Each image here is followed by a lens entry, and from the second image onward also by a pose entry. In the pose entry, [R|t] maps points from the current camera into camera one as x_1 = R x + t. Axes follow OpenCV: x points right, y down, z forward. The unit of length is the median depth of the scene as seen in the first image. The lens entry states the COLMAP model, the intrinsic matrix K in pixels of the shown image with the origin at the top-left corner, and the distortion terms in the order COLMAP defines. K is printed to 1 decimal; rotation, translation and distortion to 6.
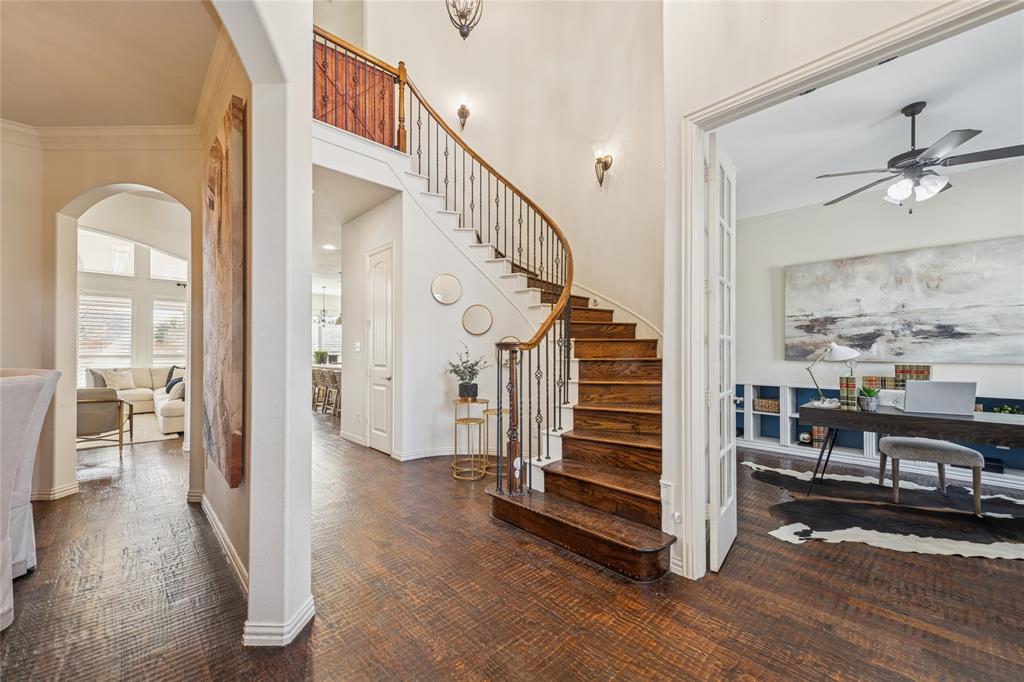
lens RADIAL K [[401.4, 0, 511.7], [0, 401.4, 352.0], [0, 0, 1]] dist [0.009031, -0.002897]
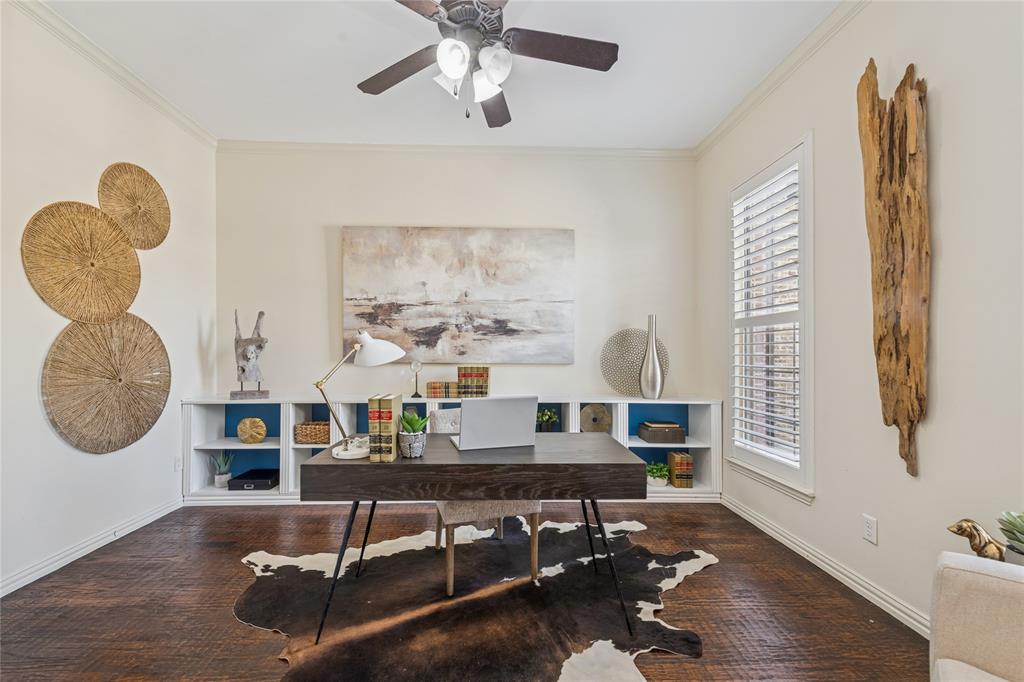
lens RADIAL K [[401.4, 0, 508.5], [0, 401.4, 346.7], [0, 0, 1]] dist [0.009031, -0.002897]
pose [[0.654822, 0.010564, 0.755709, 0.415816], [-0.002330, 0.999926, -0.011959, 0.001255], [-0.755780, 0.006070, 0.654798, 0.406253]]
